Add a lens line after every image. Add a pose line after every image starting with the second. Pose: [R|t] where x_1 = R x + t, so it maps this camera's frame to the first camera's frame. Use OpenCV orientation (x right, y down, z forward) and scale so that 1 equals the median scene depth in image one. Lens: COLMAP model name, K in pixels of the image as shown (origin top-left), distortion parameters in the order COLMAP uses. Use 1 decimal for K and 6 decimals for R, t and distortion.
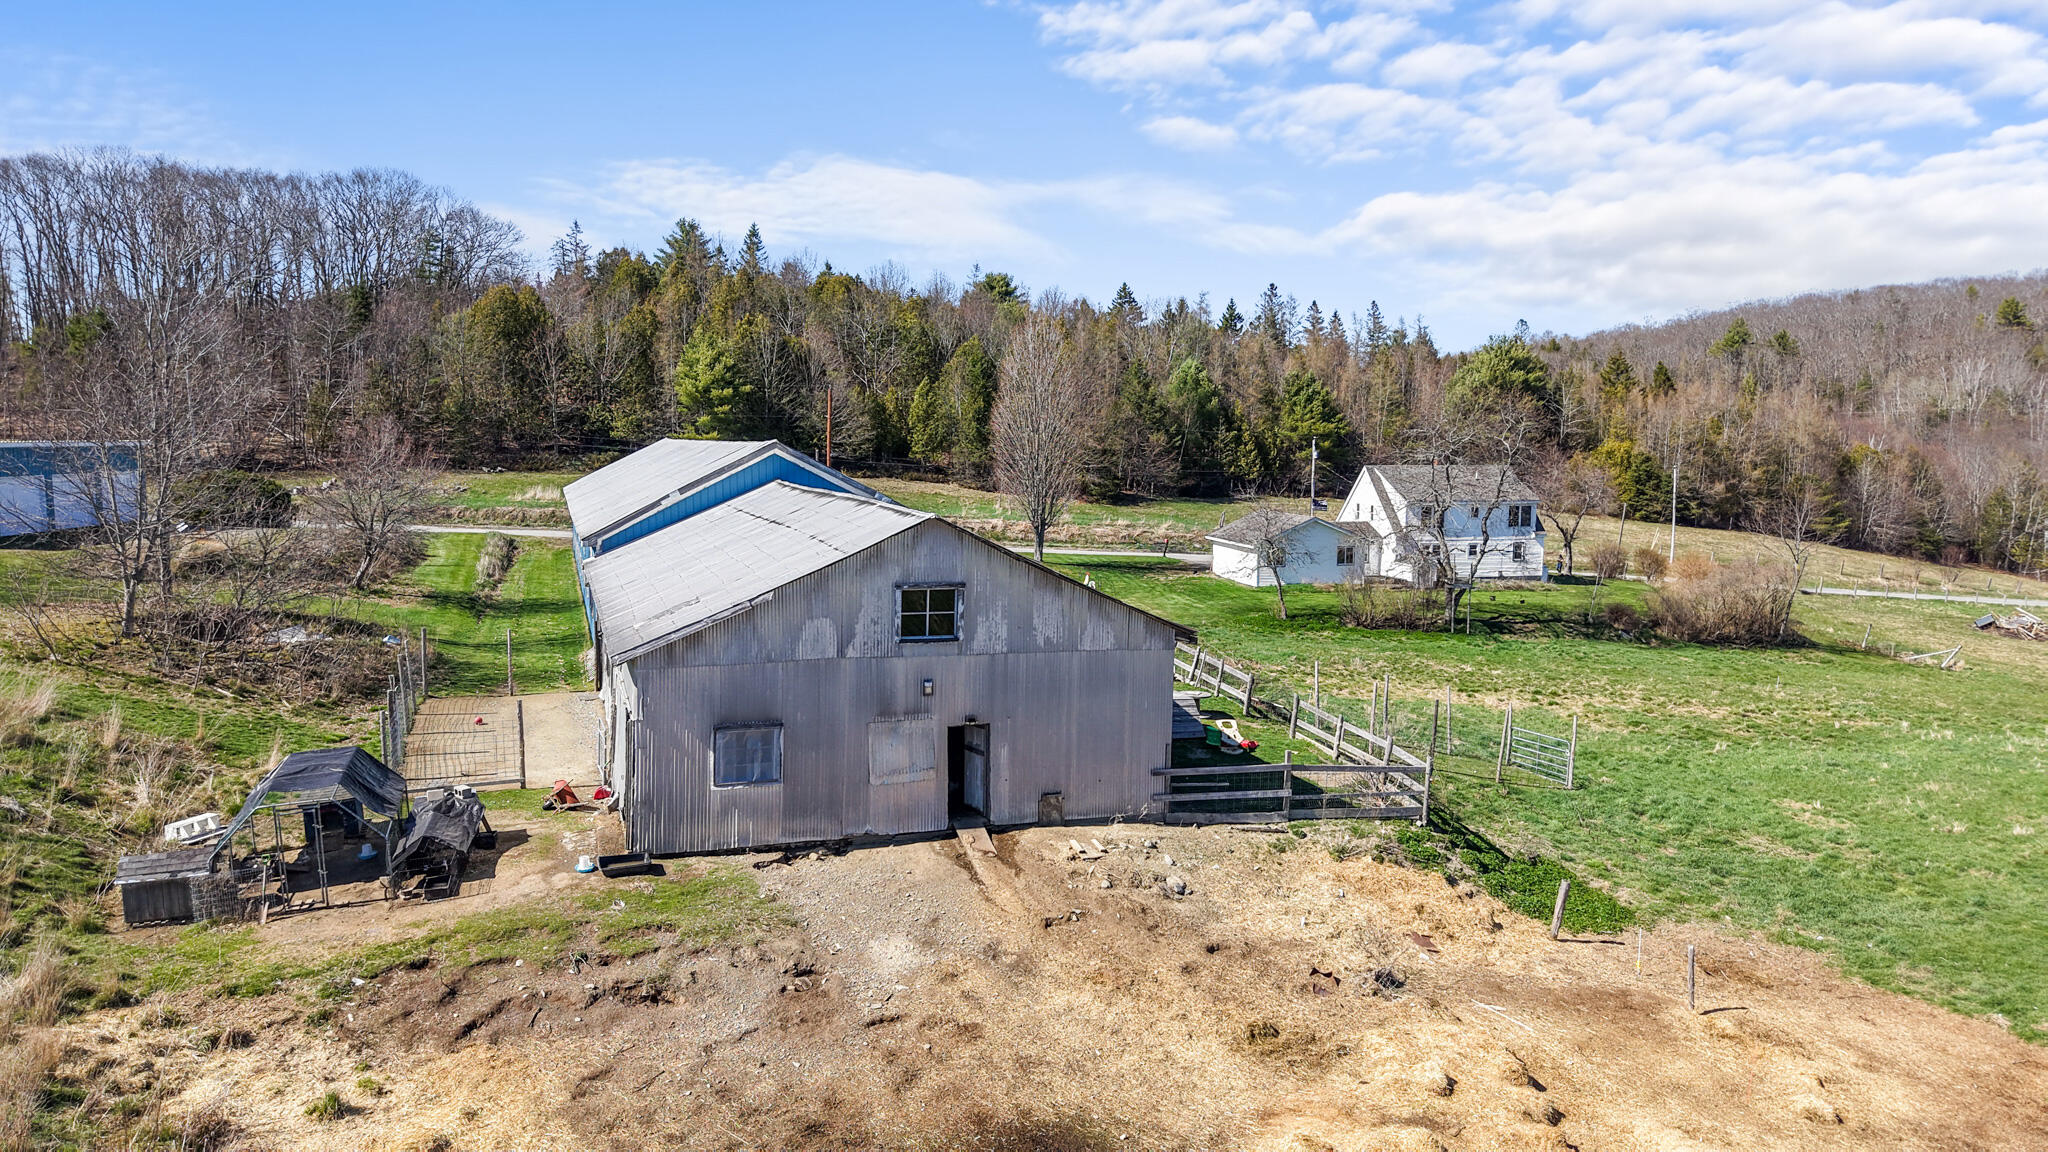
lens RADIAL K [[1387.7, 0, 1023.7], [0, 1387.7, 527.2], [0, 0, 1]] dist [-0.001777, 0.000068]
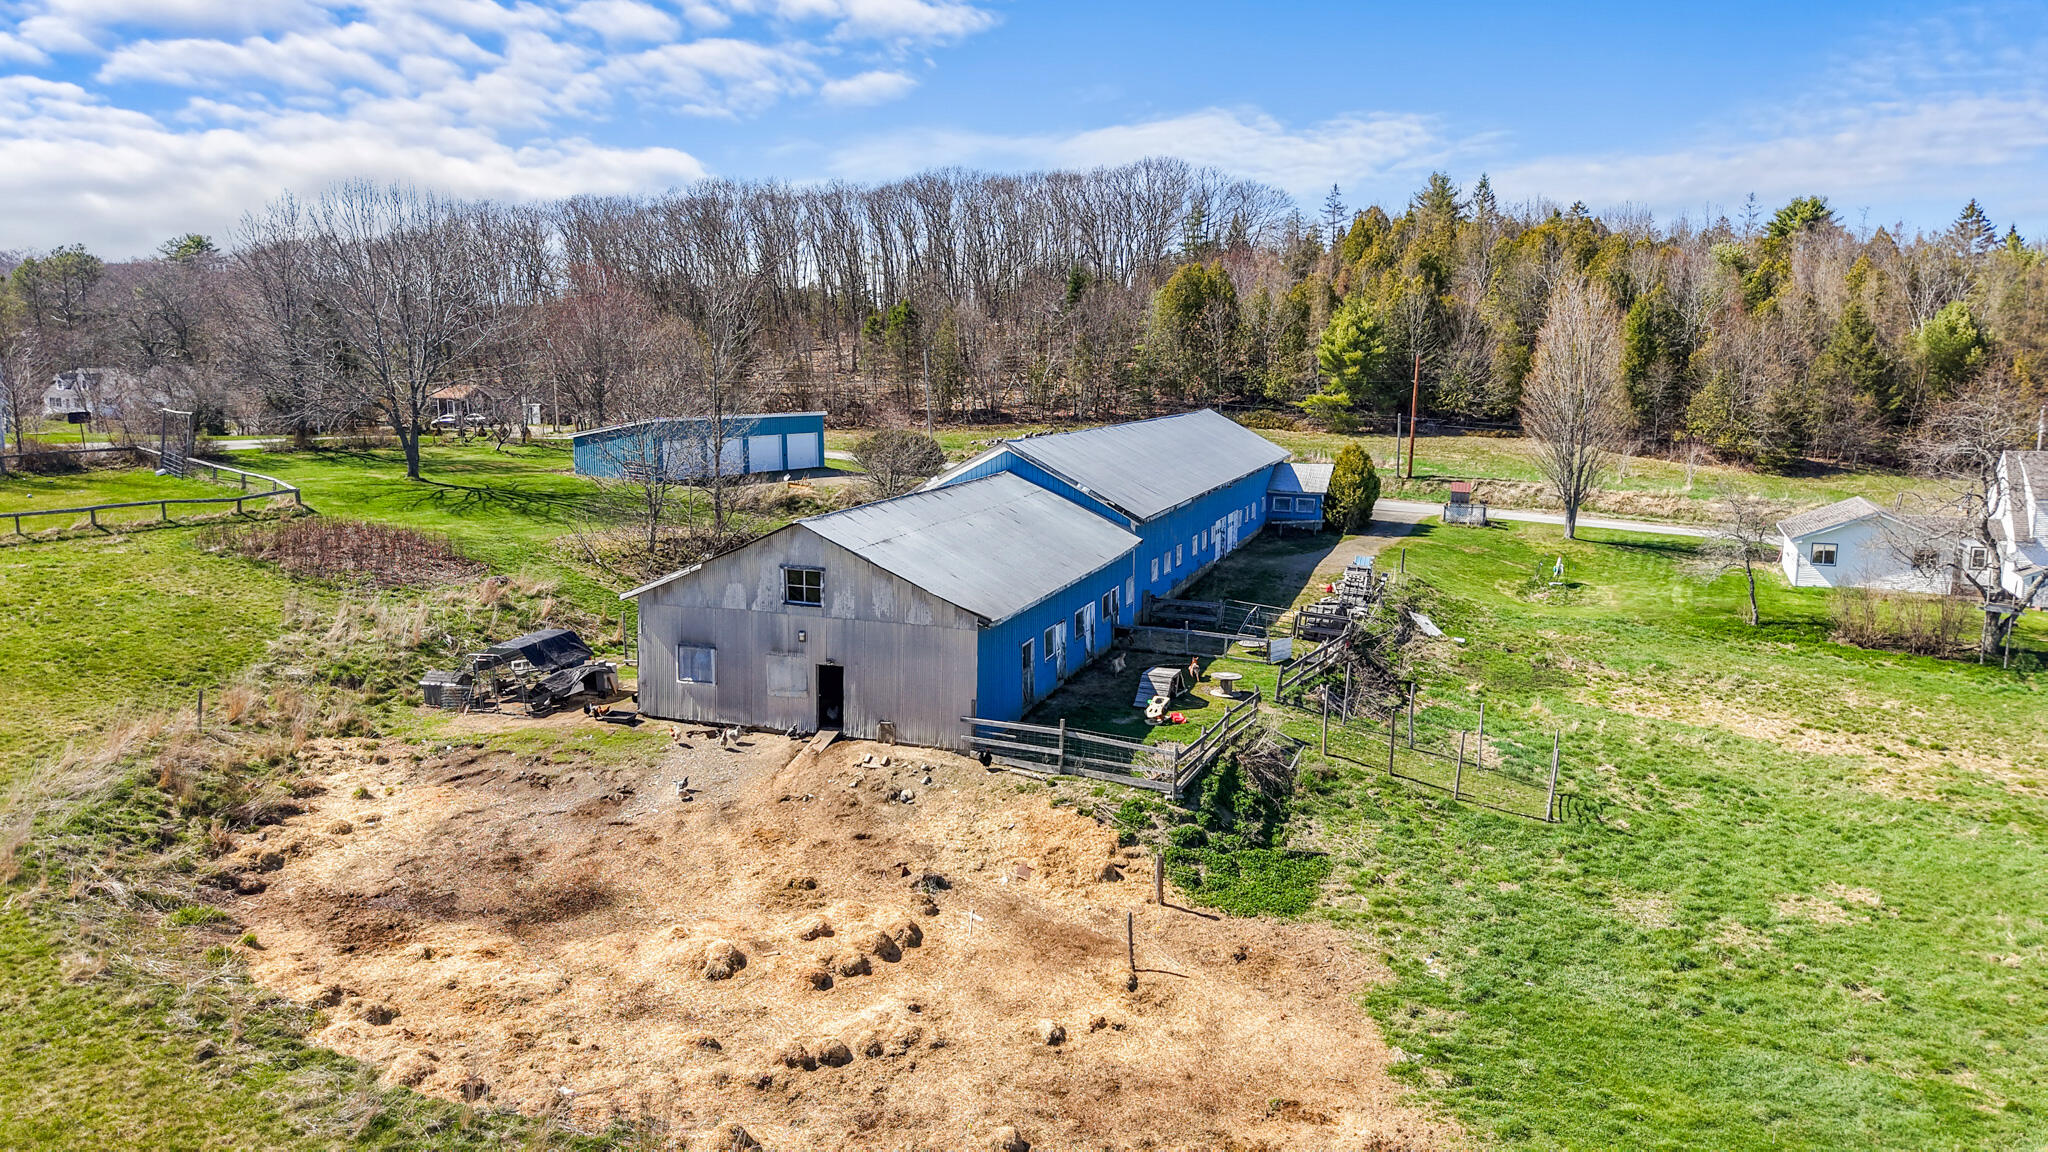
lens RADIAL K [[1365.4, 0, 1007.9], [0, 1365.4, 577.0], [0, 0, 1]] dist [0.003170, 0.000604]
pose [[0.782006, 0.093011, -0.616292, 0.585834], [-0.037898, 0.994069, 0.101936, -0.061475], [0.622118, -0.056358, 0.780892, 0.000145]]
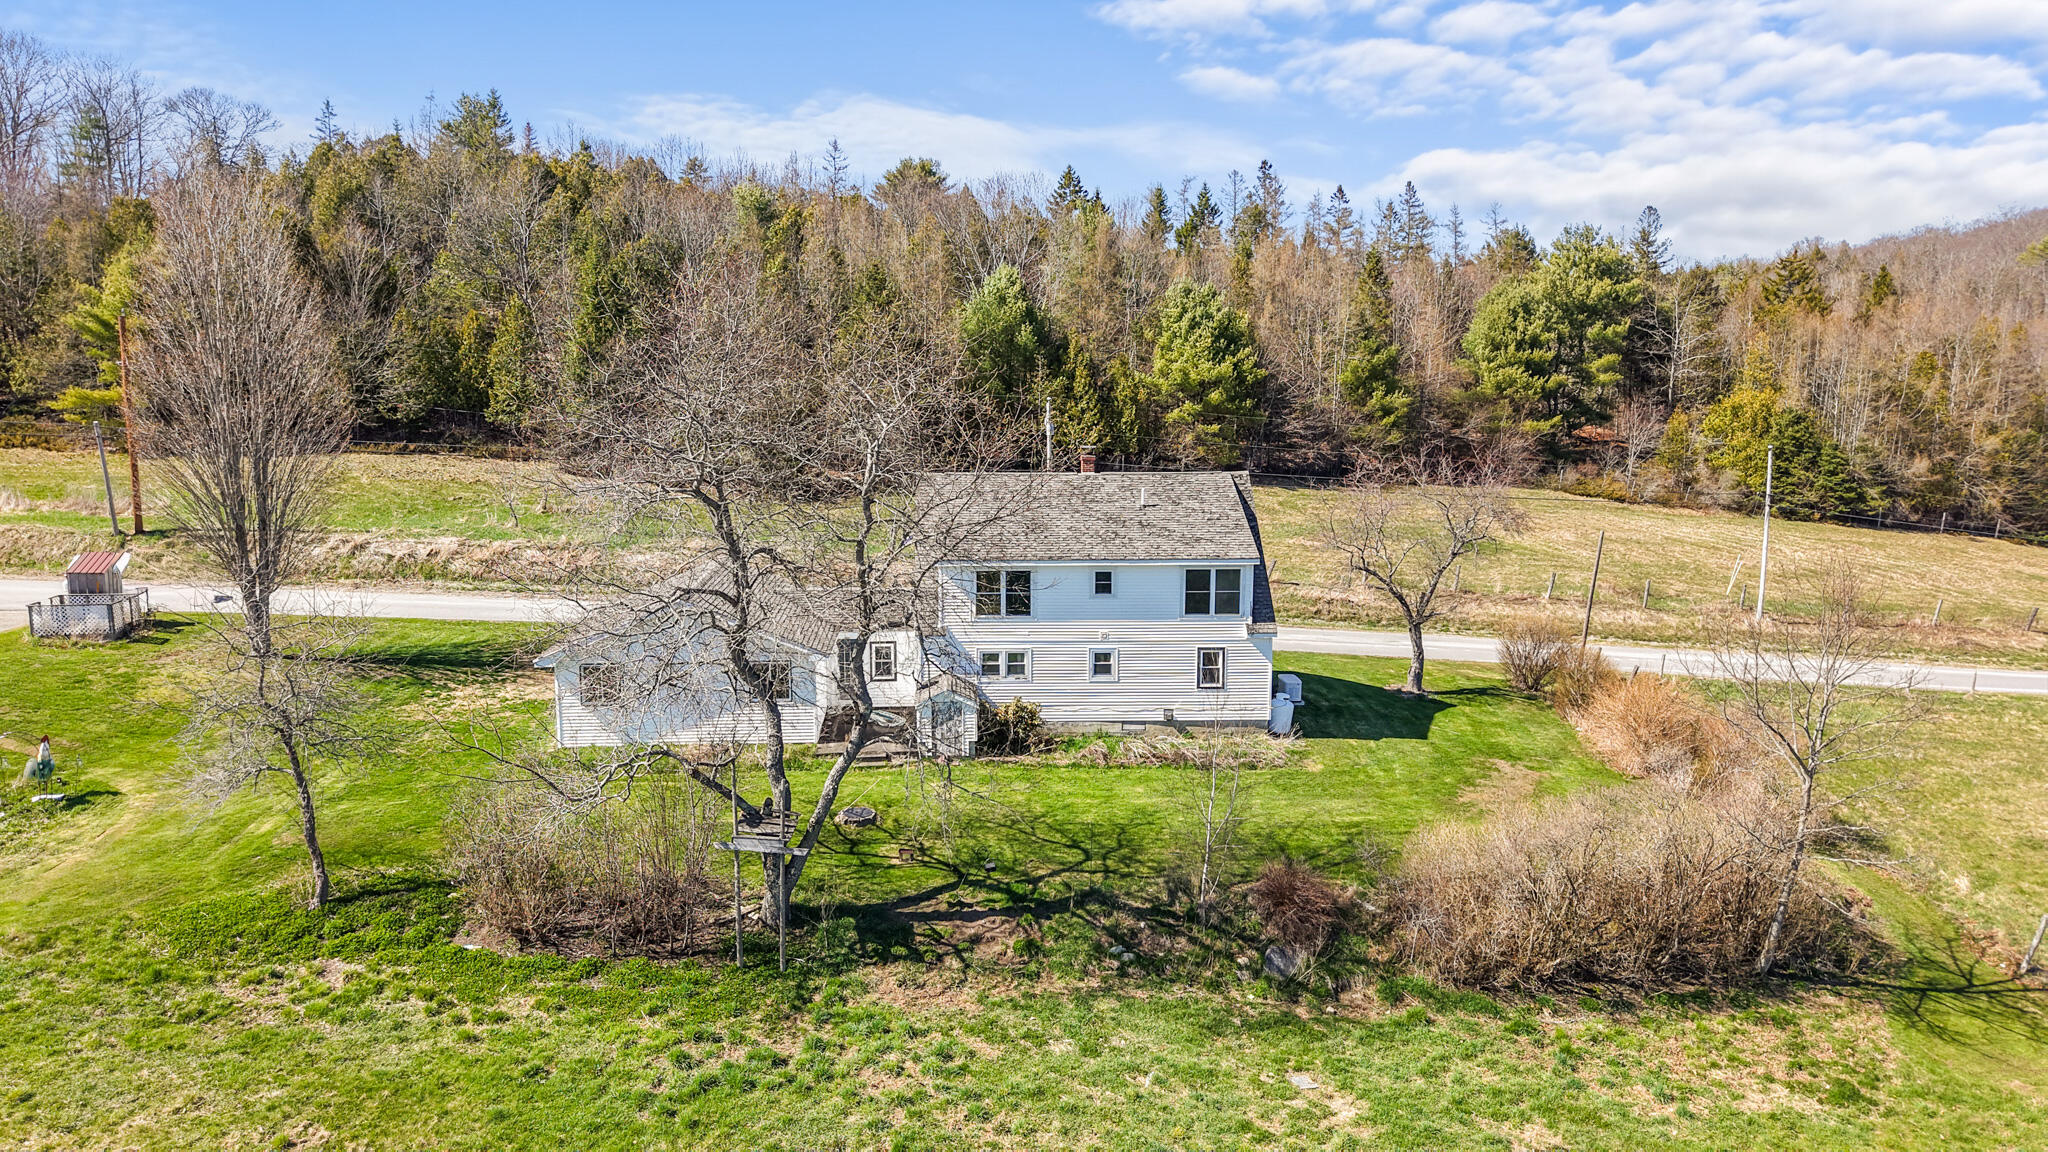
lens RADIAL K [[1380.6, 0, 1024.0], [0, 1380.6, 576.0], [0, 0, 1]] dist [-0.001321, -0.001318]
pose [[0.983368, 0.023918, -0.180045, 0.742208], [-0.008544, 0.996286, 0.085685, -0.097661], [0.181426, -0.082721, 0.979919, 1.082519]]
